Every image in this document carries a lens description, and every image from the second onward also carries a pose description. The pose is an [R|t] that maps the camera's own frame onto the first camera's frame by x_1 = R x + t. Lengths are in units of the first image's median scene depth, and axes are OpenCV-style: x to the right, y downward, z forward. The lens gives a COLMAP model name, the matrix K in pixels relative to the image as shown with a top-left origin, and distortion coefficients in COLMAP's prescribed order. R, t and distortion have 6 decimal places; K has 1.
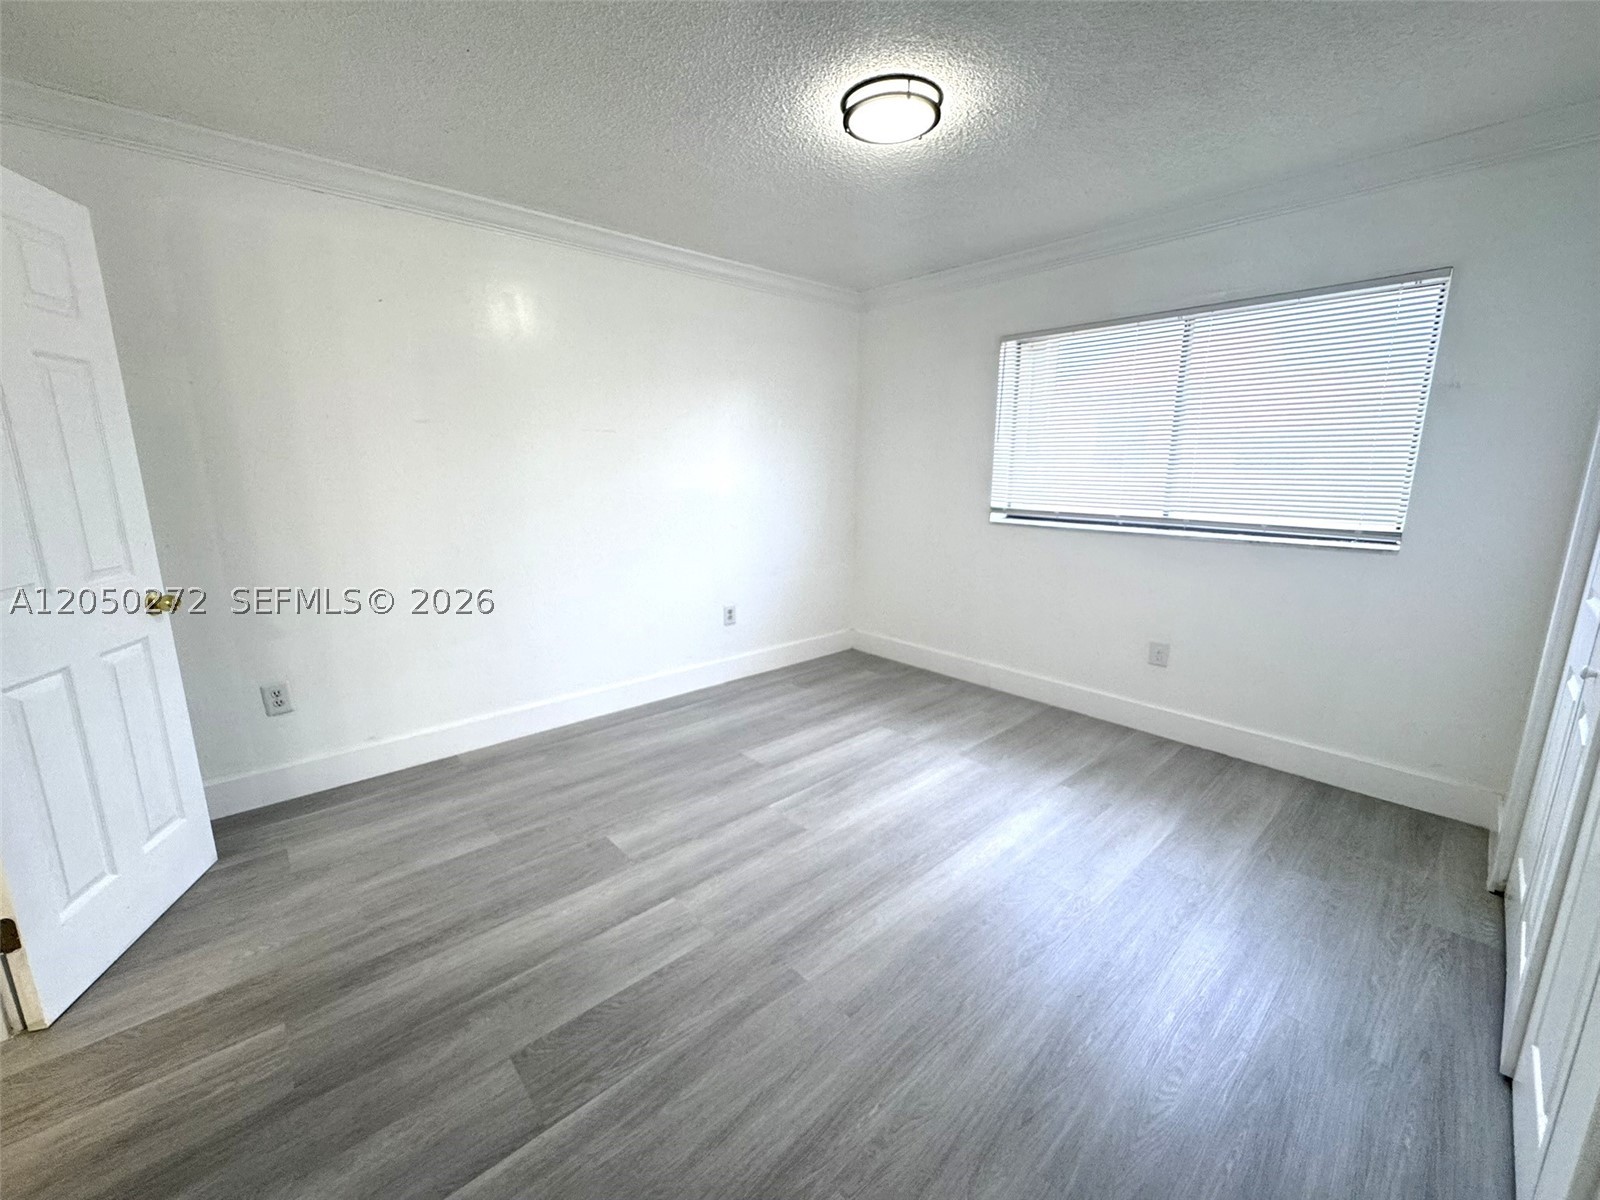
lens RADIAL K [[643.7, 0, 800.0], [0, 643.7, 600.0], [0, 0, 1]] dist [0.000039, 0.000057]
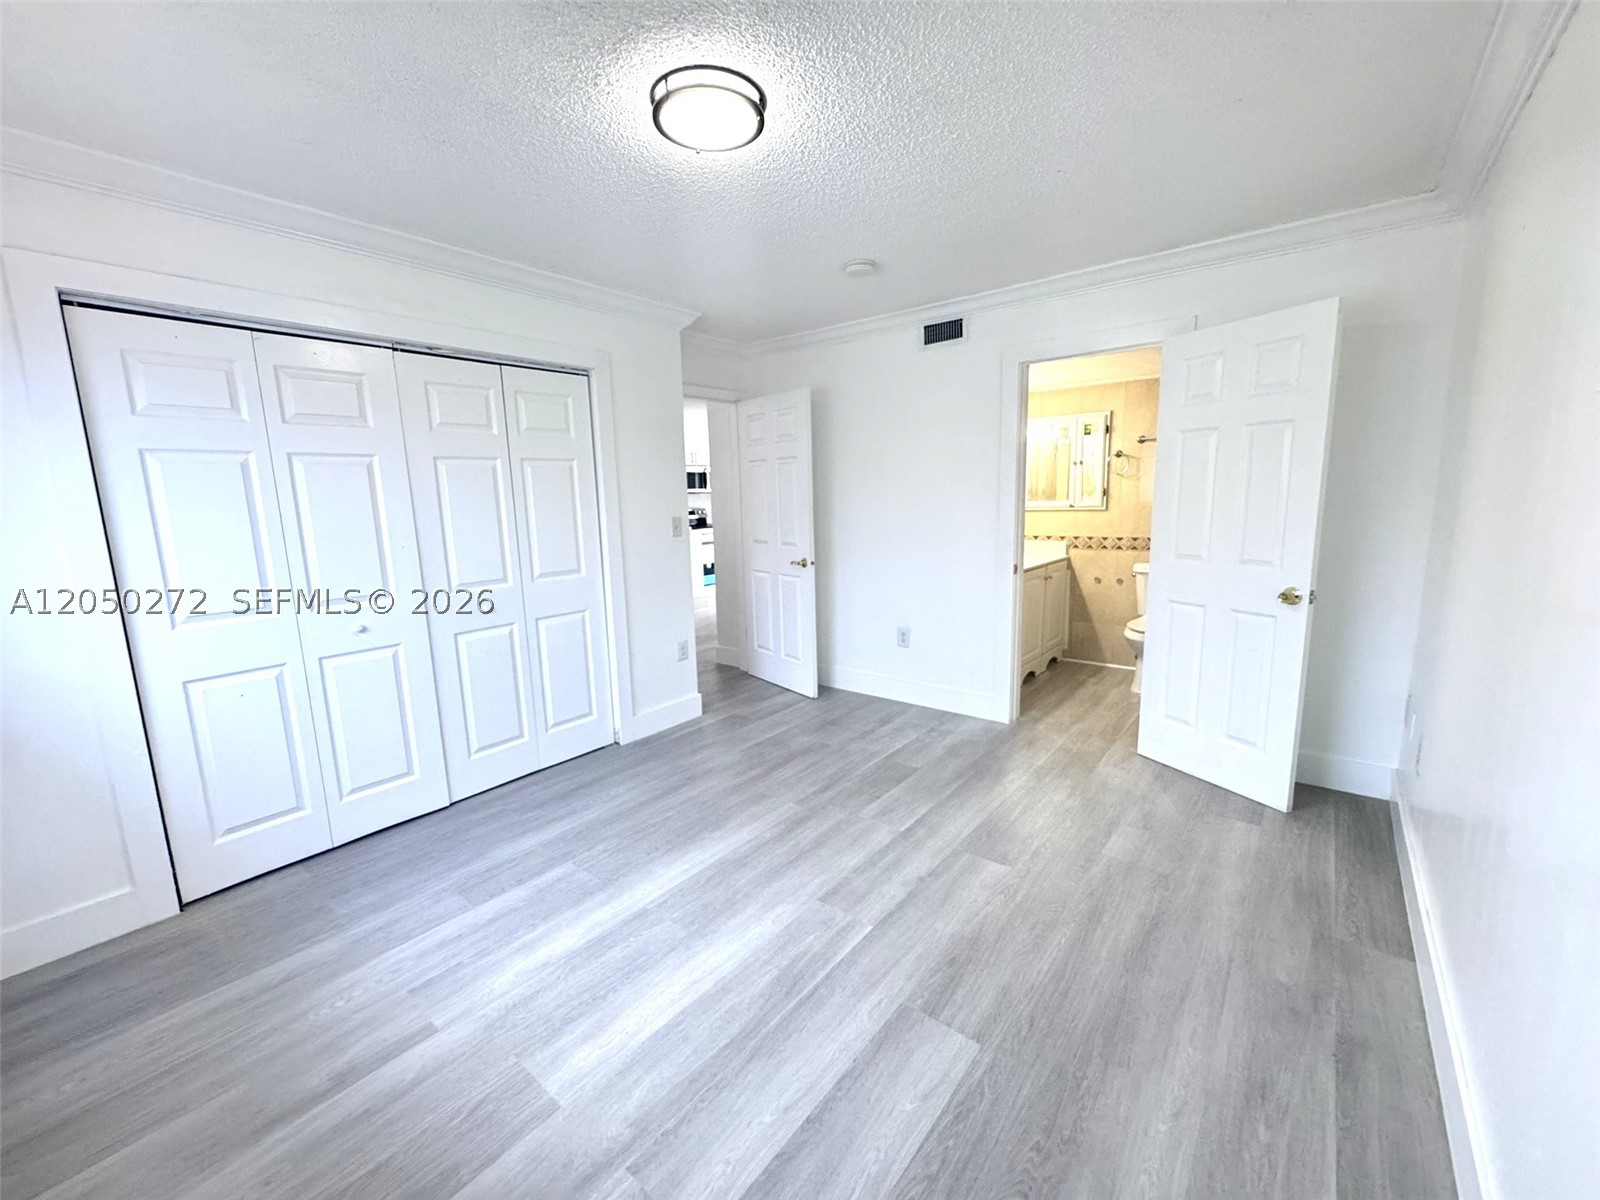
lens RADIAL K [[643.7, 0, 800.0], [0, 643.7, 600.0], [0, 0, 1]] dist [0.000039, 0.000057]
pose [[-0.988115, 0.048360, -0.145912, 0.151912], [-0.007649, 0.932580, 0.360883, -0.380857], [0.153527, 0.357710, -0.921126, 1.728229]]
